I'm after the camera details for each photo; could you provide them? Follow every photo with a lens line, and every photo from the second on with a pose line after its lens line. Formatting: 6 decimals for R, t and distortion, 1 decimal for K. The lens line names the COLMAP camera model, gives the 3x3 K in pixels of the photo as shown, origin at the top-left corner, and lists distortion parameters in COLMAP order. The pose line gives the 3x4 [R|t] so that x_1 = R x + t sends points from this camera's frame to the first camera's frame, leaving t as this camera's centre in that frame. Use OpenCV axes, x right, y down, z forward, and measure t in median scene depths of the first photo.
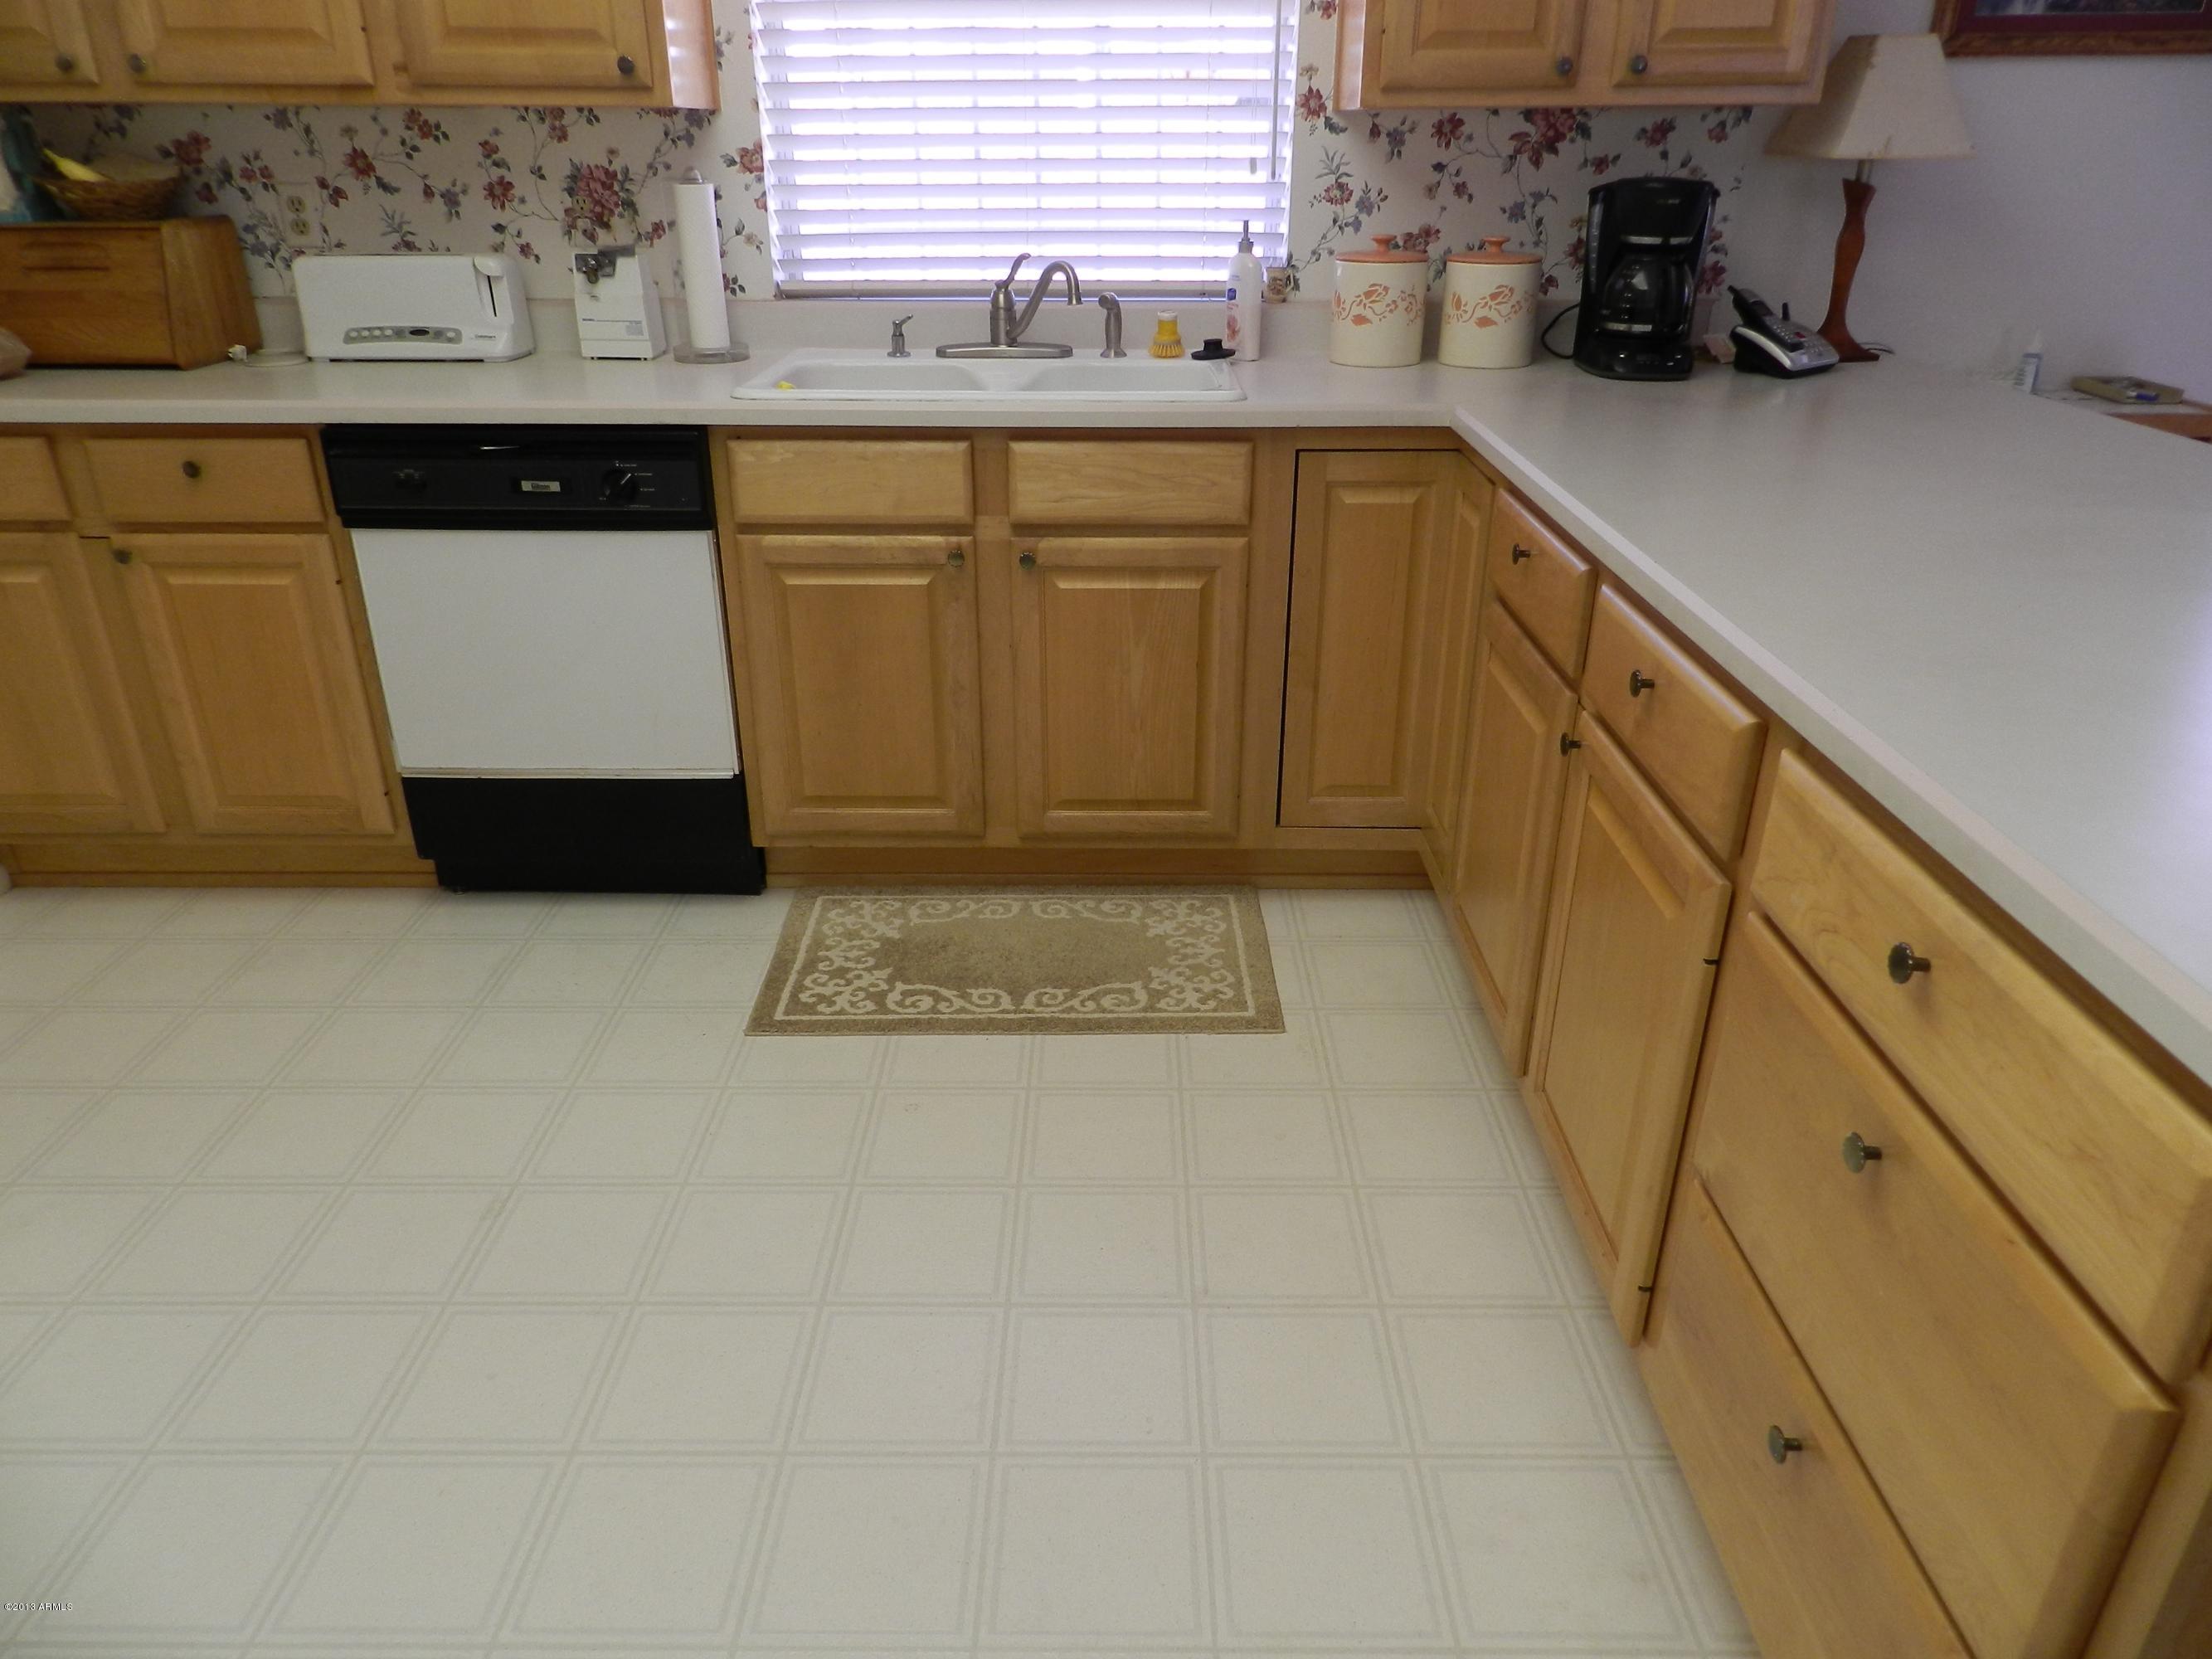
lens RADIAL K [[1499.2, 0, 1104.7], [0, 1499.2, 835.0], [0, 0, 1]] dist [0.021359, -0.011111]
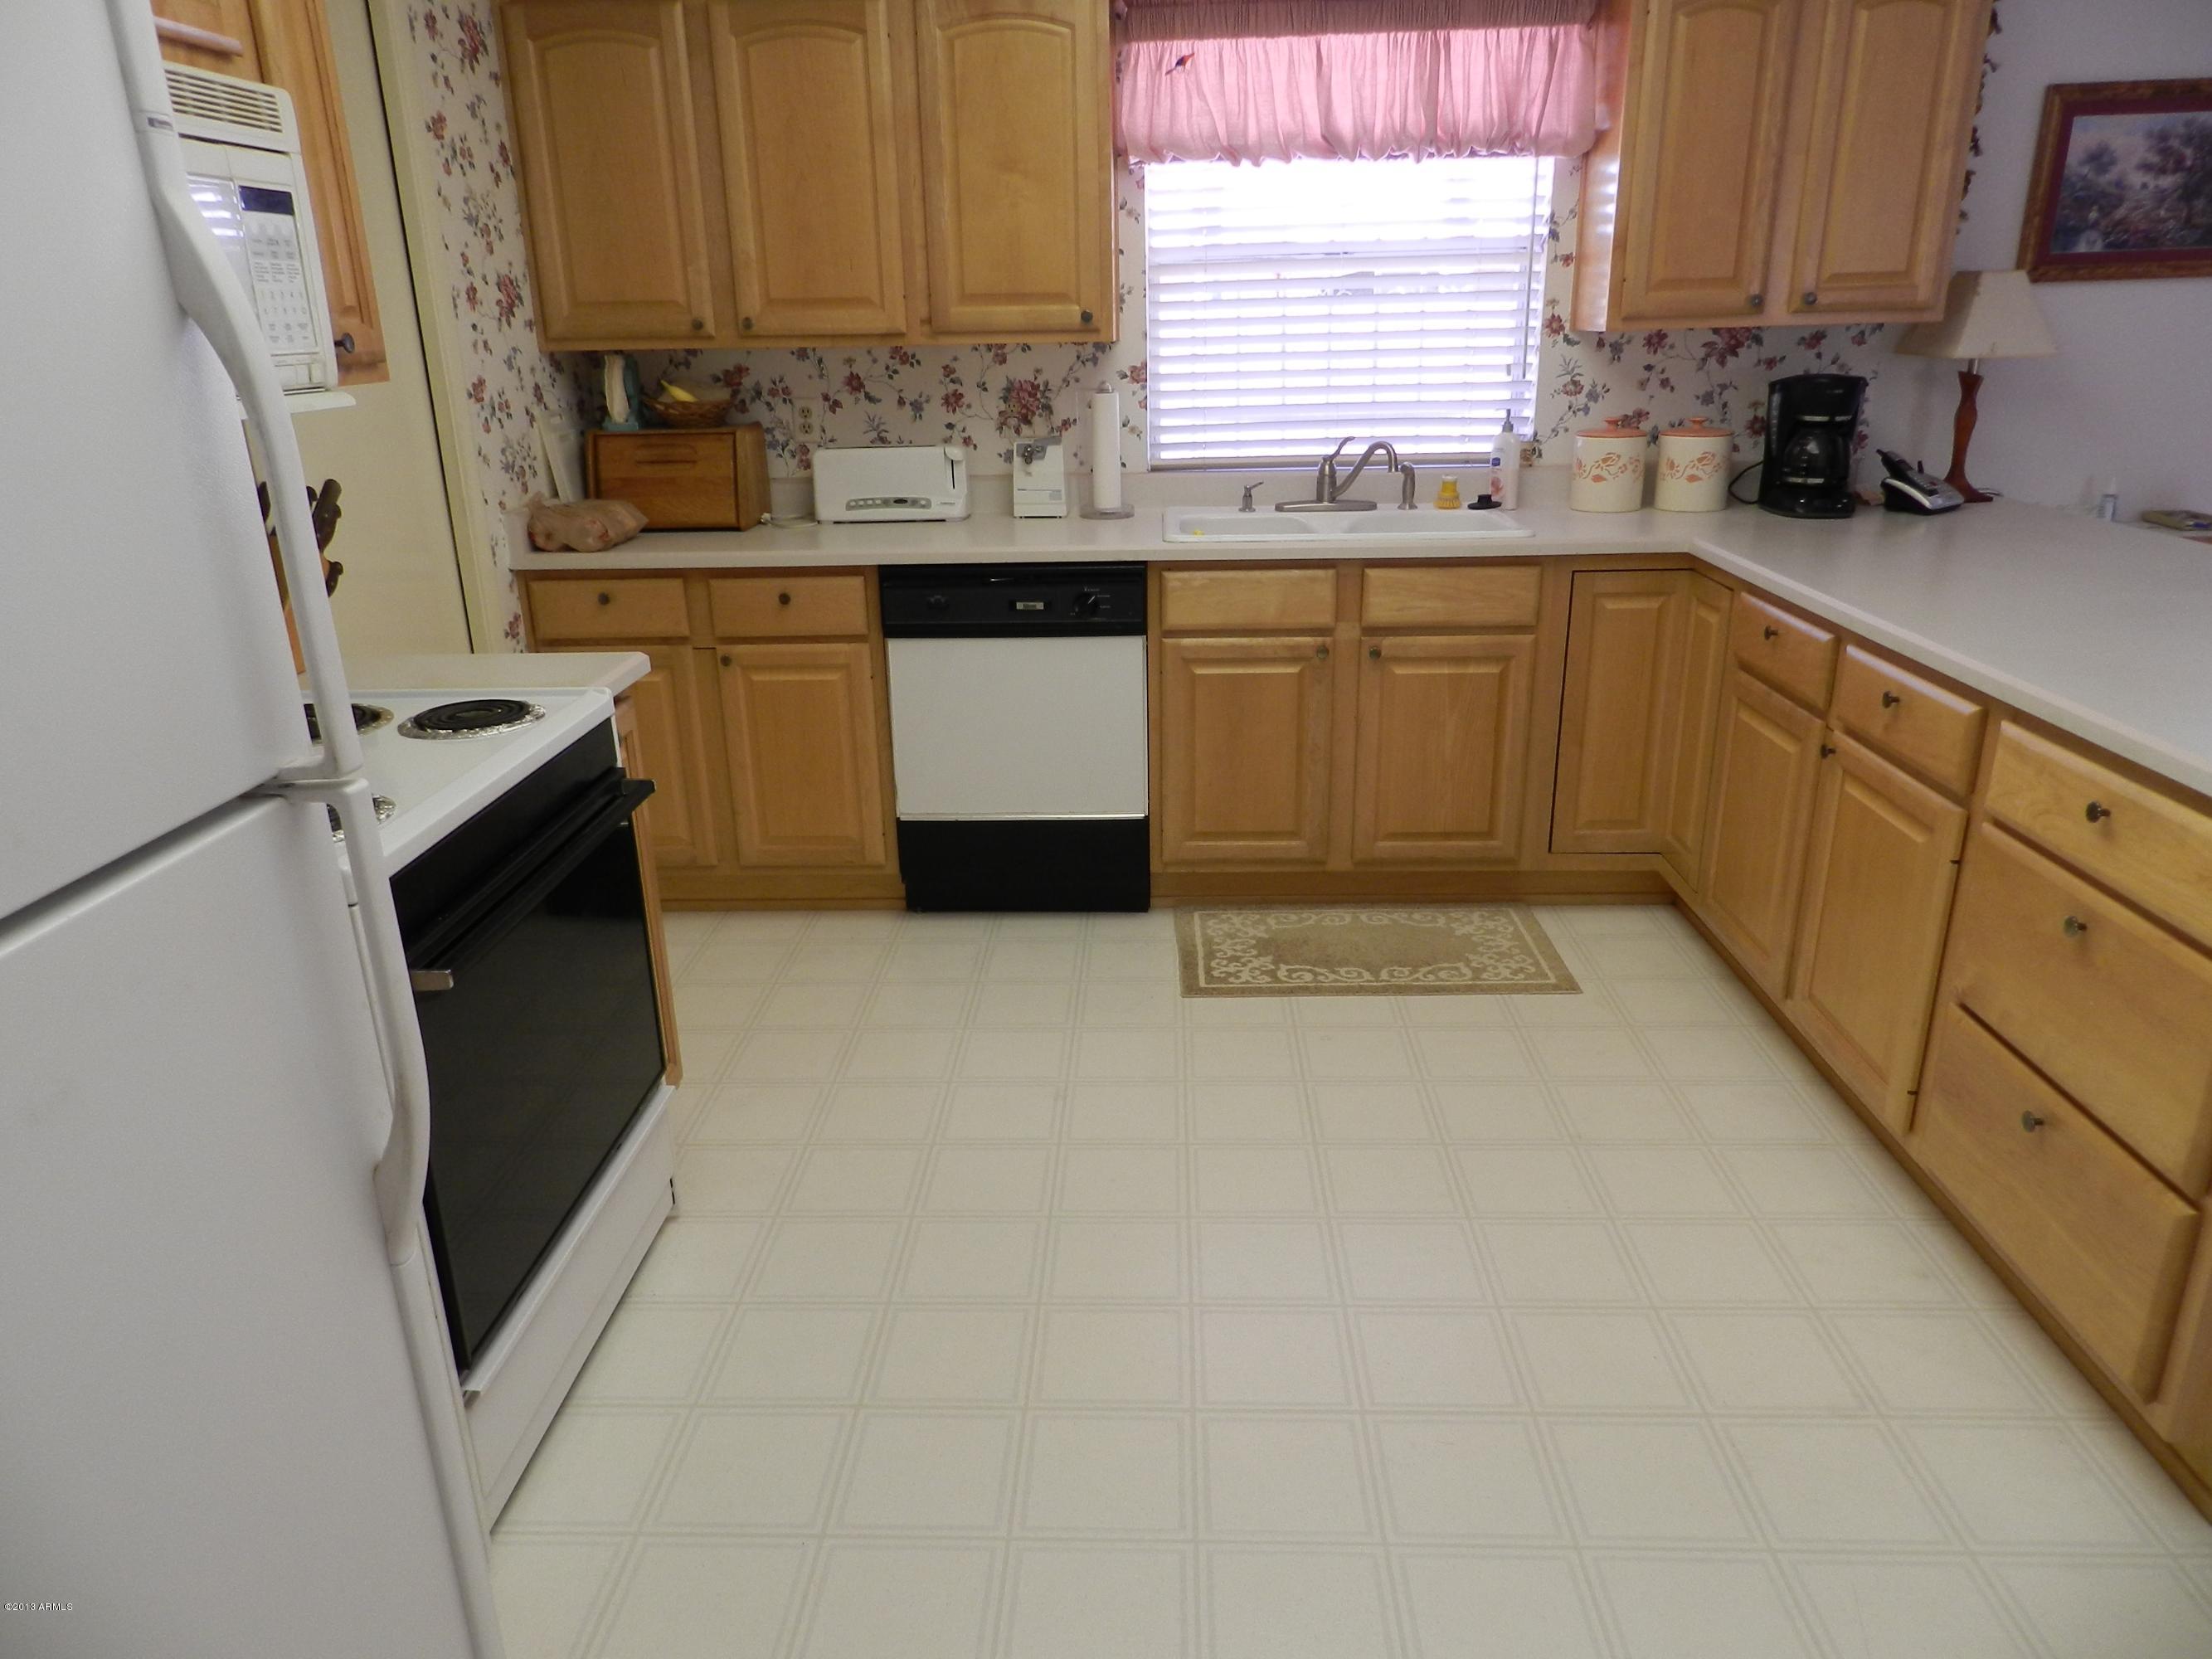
lens RADIAL K [[1499.2, 0, 1105.0], [0, 1499.2, 835.1], [0, 0, 1]] dist [0.021359, -0.011111]
pose [[0.999366, -0.009774, -0.034250, -0.233361], [0.006371, 0.995158, -0.098082, 0.107138], [0.035043, 0.097802, 0.994589, -0.332297]]
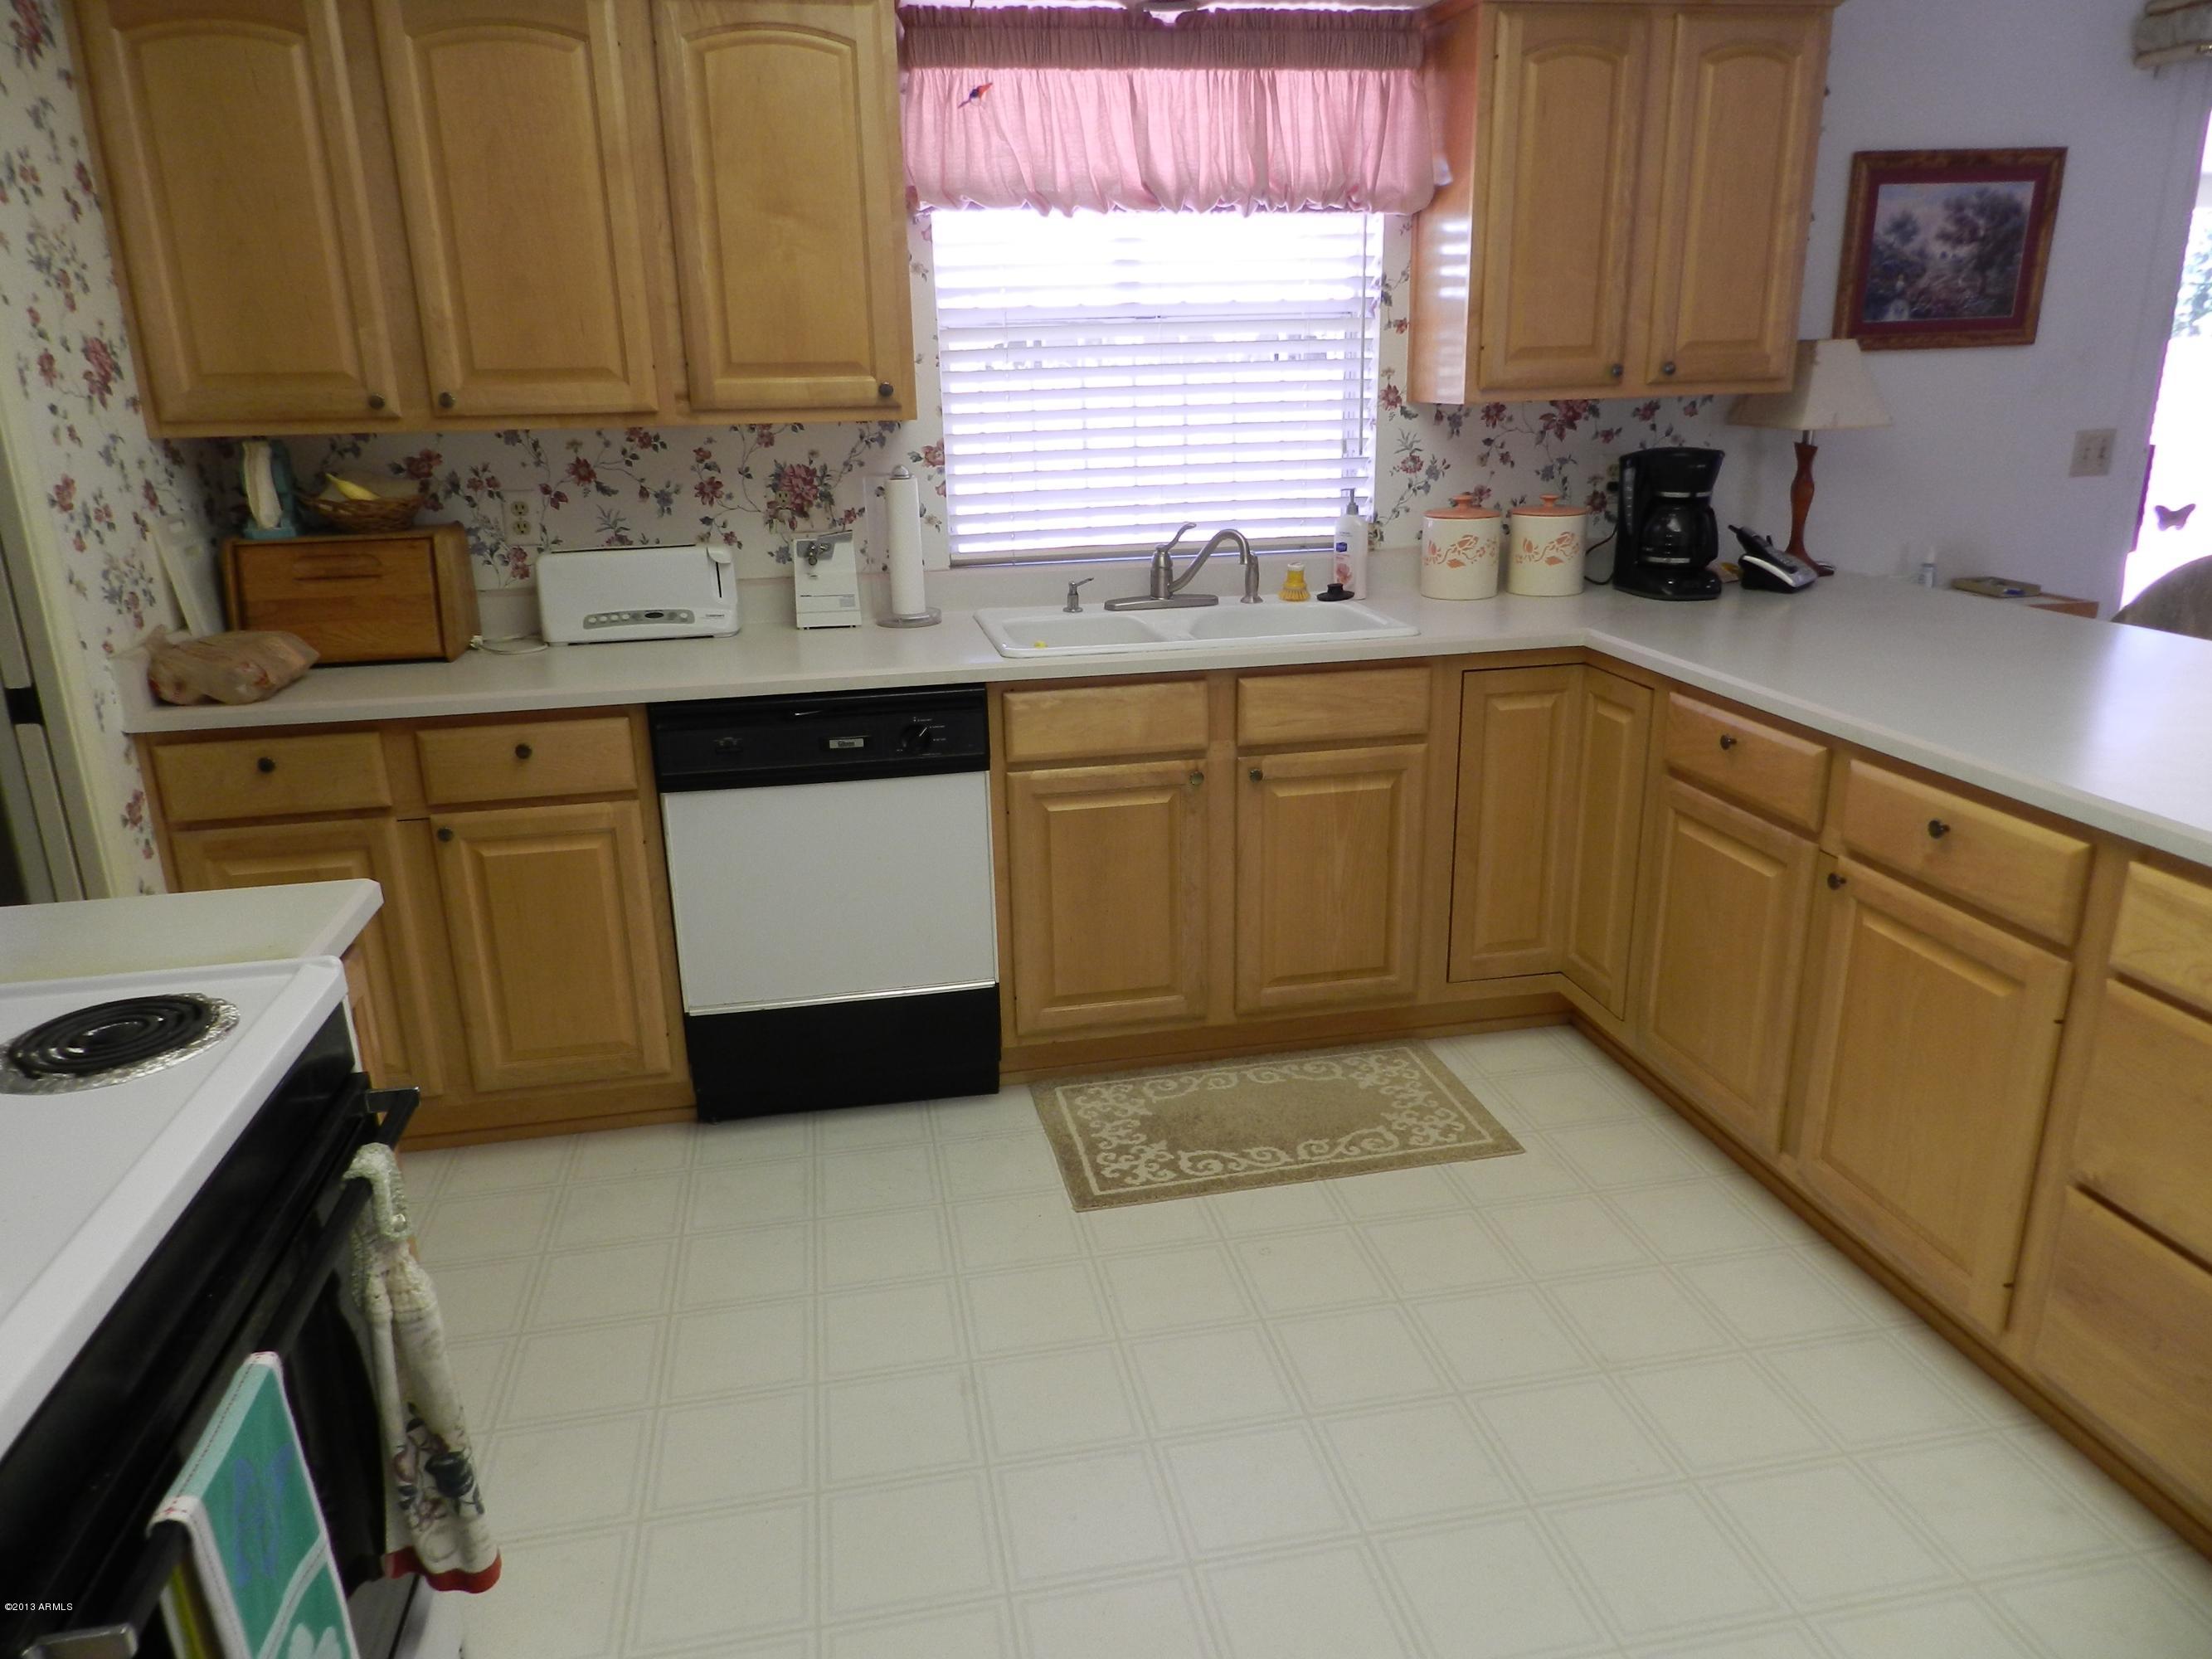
lens RADIAL K [[1499.2, 0, 1107.7], [0, 1499.2, 832.2], [0, 0, 1]] dist [0.021359, -0.011111]
pose [[0.979927, -0.080045, 0.182581, -0.354834], [0.104002, 0.986608, -0.125652, -0.002148], [-0.170078, 0.142118, 0.975129, -0.116528]]
